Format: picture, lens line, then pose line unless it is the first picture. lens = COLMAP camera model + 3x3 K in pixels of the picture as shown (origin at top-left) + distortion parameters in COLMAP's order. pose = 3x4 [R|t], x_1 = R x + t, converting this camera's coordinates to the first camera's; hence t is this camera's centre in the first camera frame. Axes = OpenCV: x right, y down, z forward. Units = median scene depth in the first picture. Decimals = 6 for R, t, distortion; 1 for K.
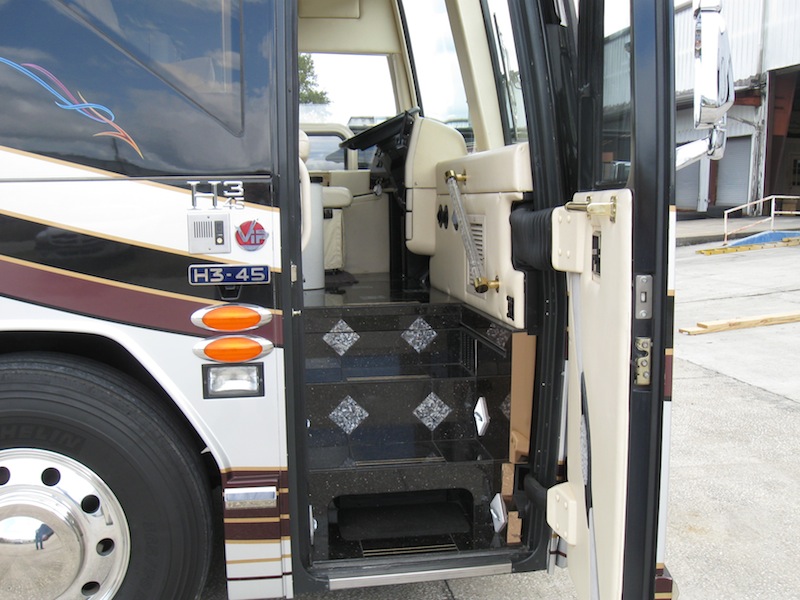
lens RADIAL K [[838.7, 0, 400.6], [0, 838.7, 301.8], [0, 0, 1]] dist [-0.125927, 0.000000]
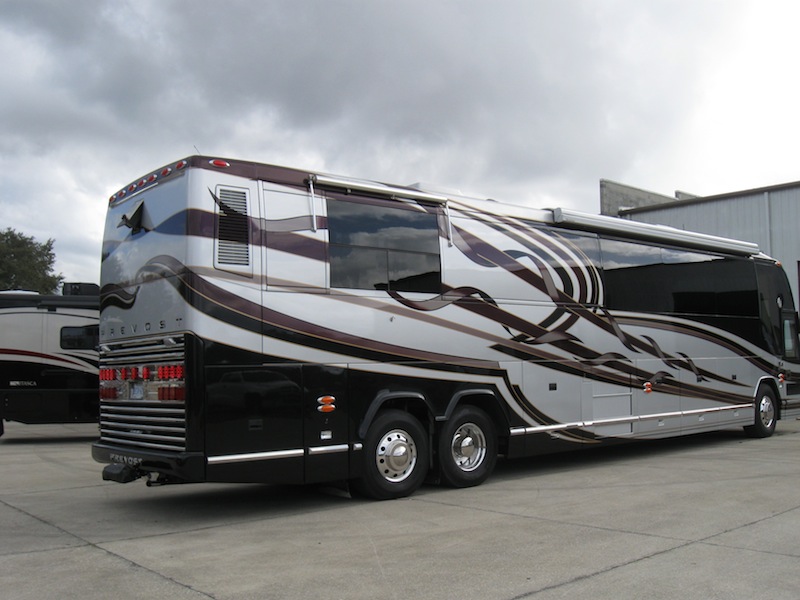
lens RADIAL K [[838.7, 0, 402.4], [0, 838.7, 296.2], [0, 0, 1]] dist [-0.125927, 0.000000]
pose [[0.856804, 0.038330, 0.514216, -6.351277], [0.073241, 0.978076, -0.194942, 0.455436], [-0.510414, 0.204689, 0.835212, -3.165624]]
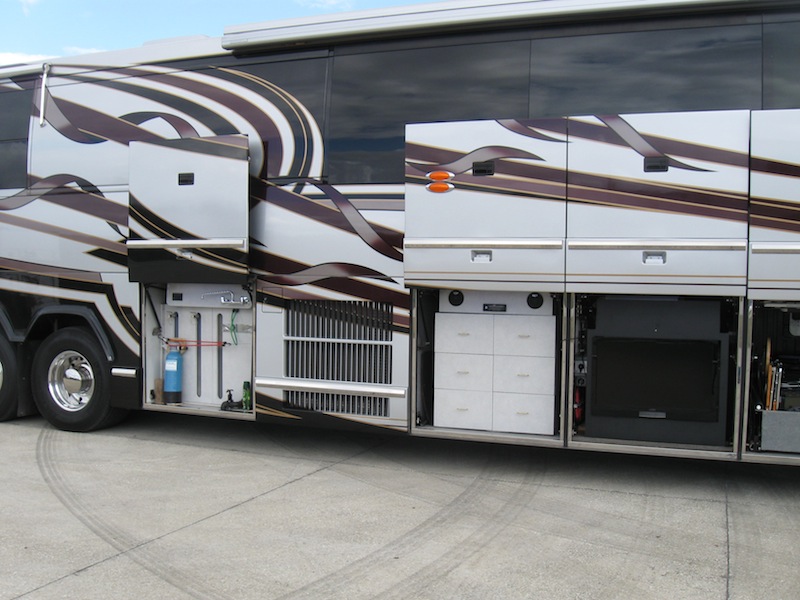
lens RADIAL K [[838.7, 0, 399.7], [0, 838.7, 305.3], [0, 0, 1]] dist [-0.125927, 0.000000]
pose [[0.856992, 0.040699, -0.513721, -0.891801], [-0.087956, 0.993801, -0.067997, 0.201435], [0.507769, 0.103458, 0.855259, -1.741314]]
